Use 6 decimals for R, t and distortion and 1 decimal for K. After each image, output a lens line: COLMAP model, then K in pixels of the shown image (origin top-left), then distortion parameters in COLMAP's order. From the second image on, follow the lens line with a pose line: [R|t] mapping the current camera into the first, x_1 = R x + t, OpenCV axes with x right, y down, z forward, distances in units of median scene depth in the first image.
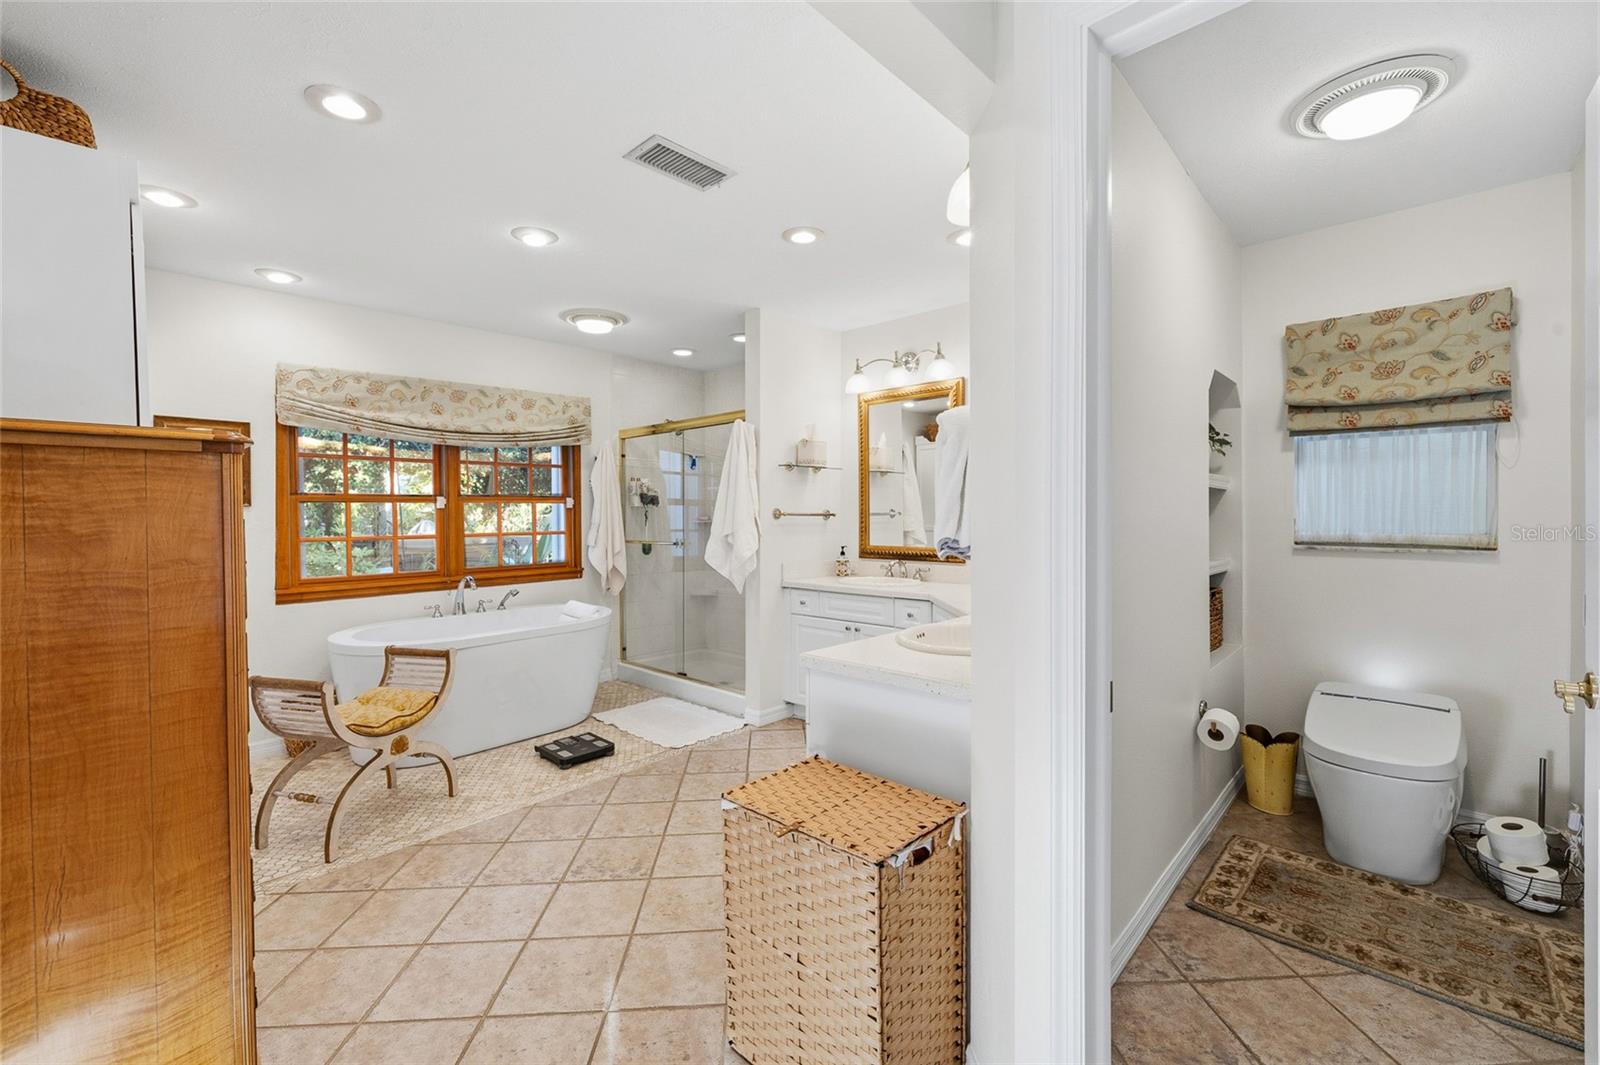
lens RADIAL K [[680.2, 0, 801.2], [0, 680.2, 527.9], [0, 0, 1]] dist [-0.000322, -0.000827]
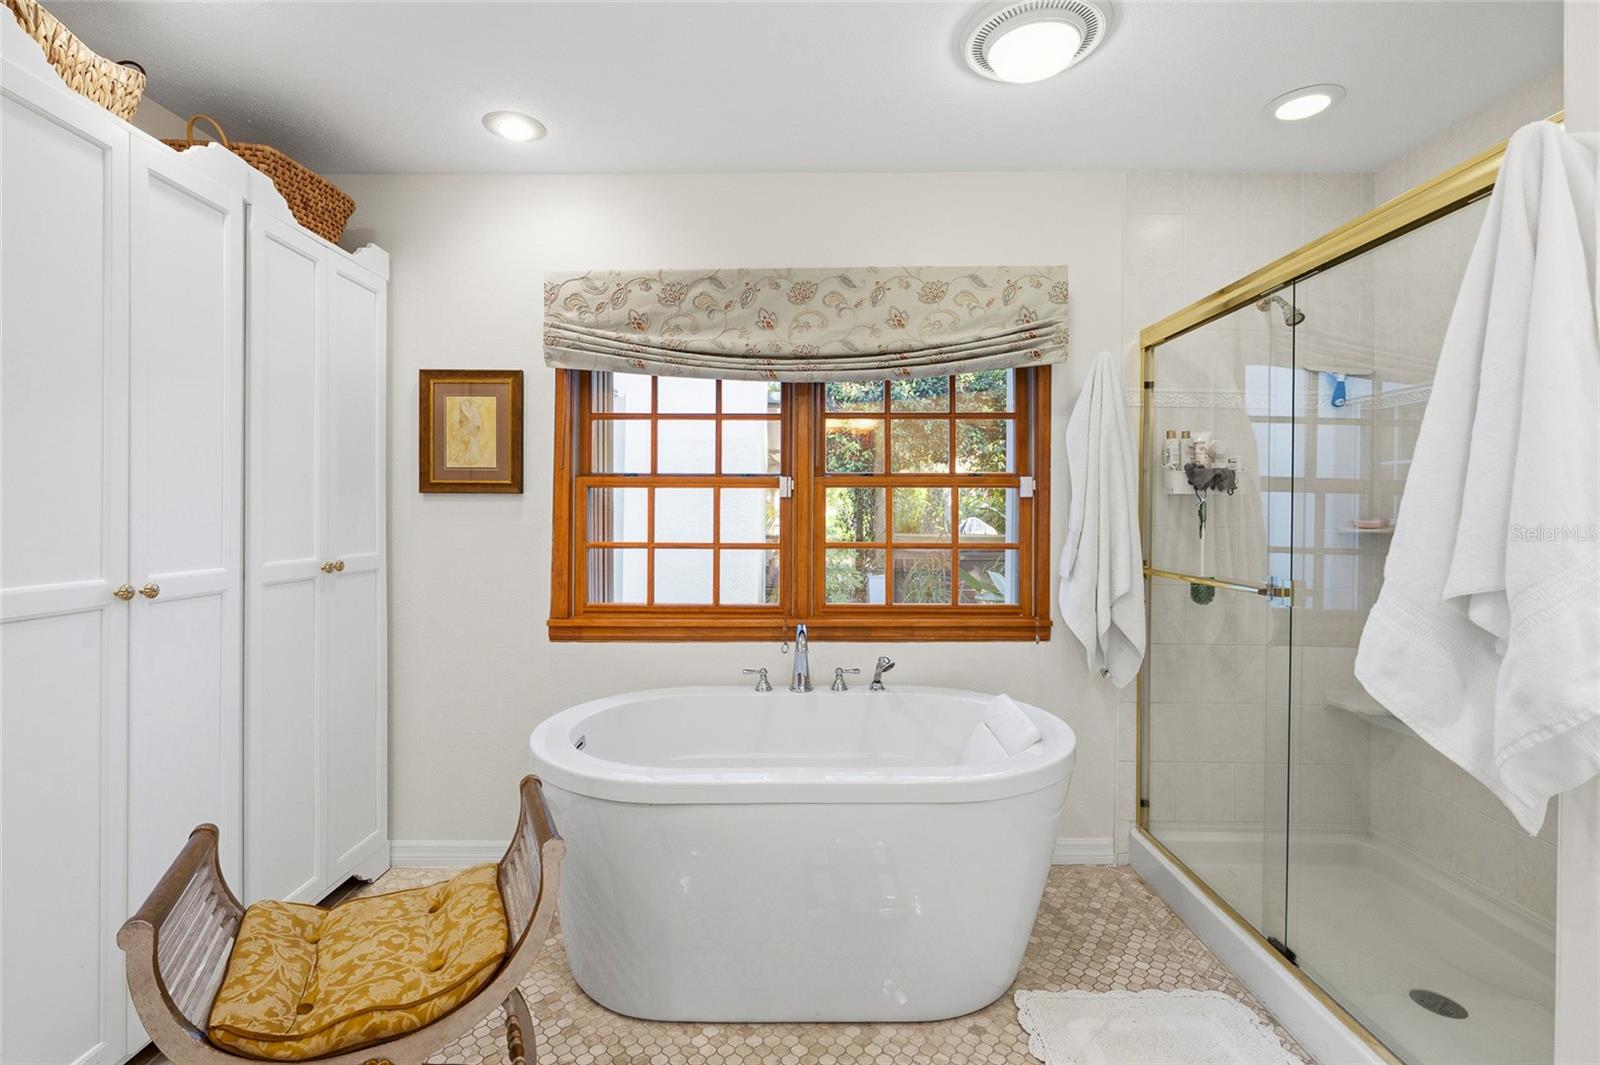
lens RADIAL K [[729.4, 0, 791.9], [0, 729.4, 509.4], [0, 0, 1]] dist [-0.003588, -0.000769]
pose [[0.679889, 0.006359, -0.733288, -0.073897], [-0.024637, 0.999596, -0.014174, -0.009667], [0.732901, 0.027702, 0.679771, 0.571833]]
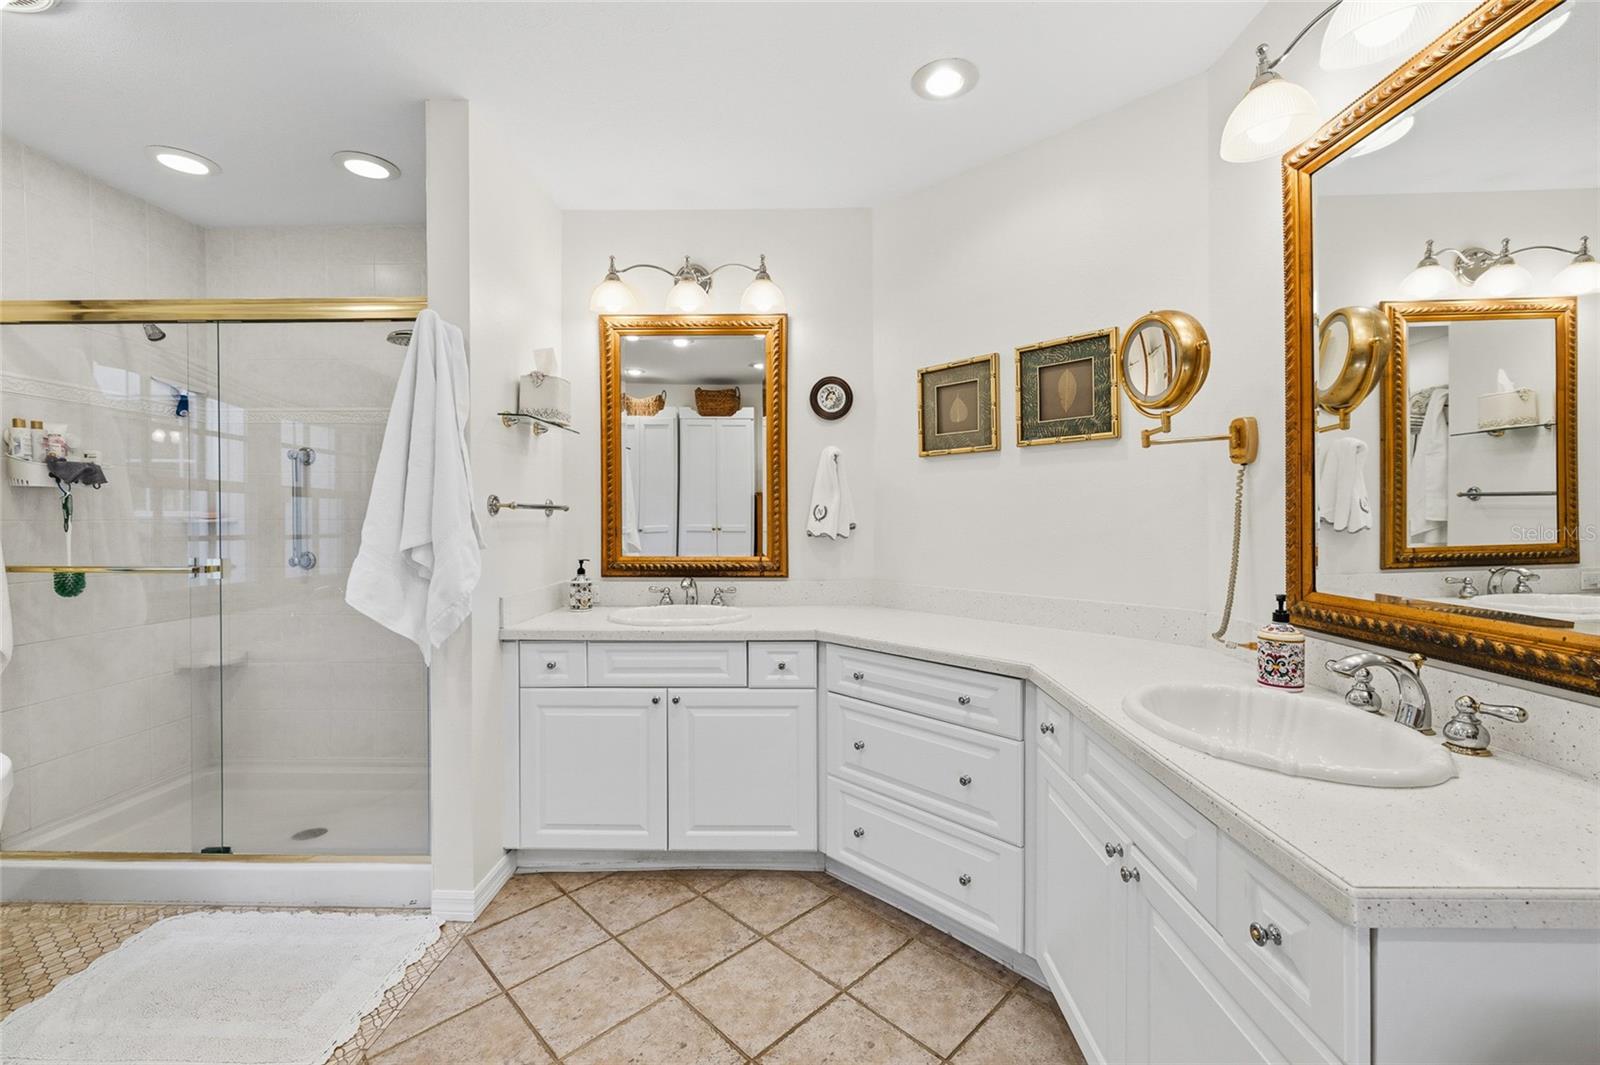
lens RADIAL K [[680.2, 0, 803.2], [0, 680.2, 526.6], [0, 0, 1]] dist [-0.000322, -0.000827]
pose [[0.739339, -0.009465, 0.673267, -0.201826], [0.010631, 0.999941, 0.002384, -0.002139], [-0.673250, 0.005395, 0.739395, 0.416387]]
